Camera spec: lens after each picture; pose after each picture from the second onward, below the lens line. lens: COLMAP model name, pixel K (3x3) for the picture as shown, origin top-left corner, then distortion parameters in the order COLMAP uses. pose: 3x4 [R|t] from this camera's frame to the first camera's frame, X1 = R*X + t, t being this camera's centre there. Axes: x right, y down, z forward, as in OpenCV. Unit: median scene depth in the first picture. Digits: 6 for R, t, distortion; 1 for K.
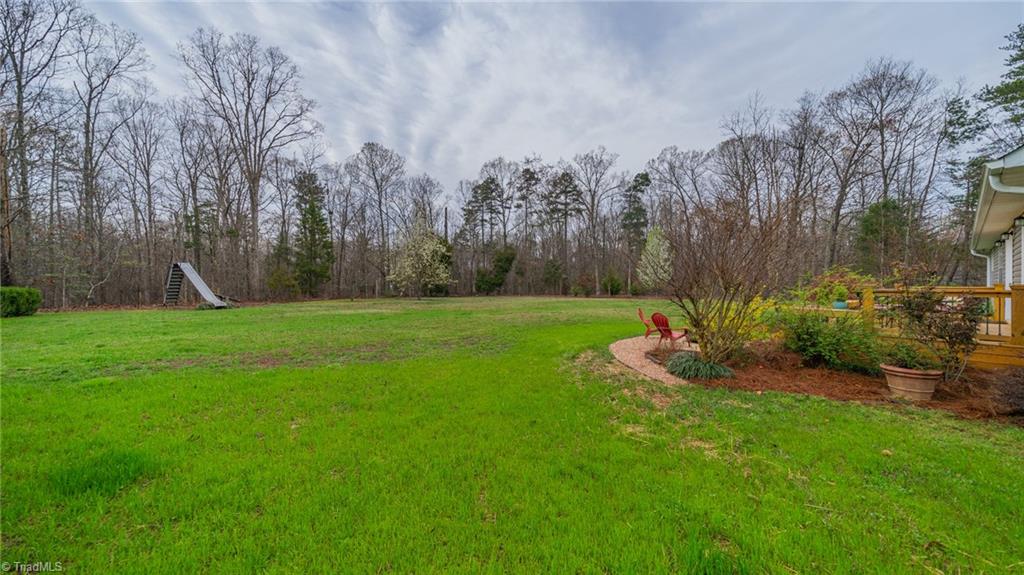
lens RADIAL K [[339.6, 0, 513.3], [0, 339.6, 286.9], [0, 0, 1]] dist [-0.000639, -0.000009]
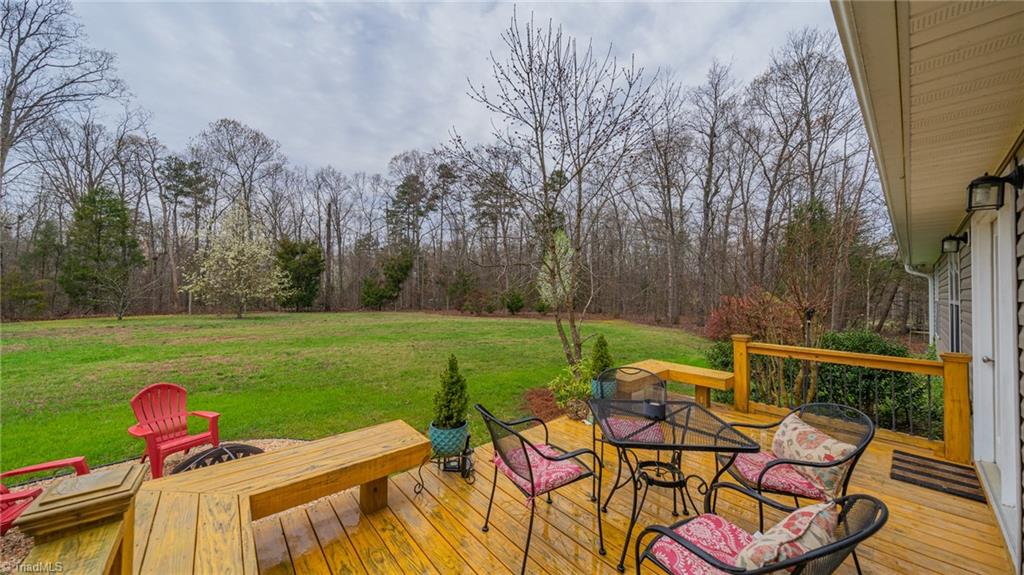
lens RADIAL K [[339.6, 0, 518.4], [0, 339.6, 287.0], [0, 0, 1]] dist [-0.000639, -0.000009]
pose [[0.997540, 0.017890, 0.067780, 0.228270], [-0.016014, 0.999476, -0.028123, -0.015150], [-0.068248, 0.026969, 0.997304, 0.162549]]
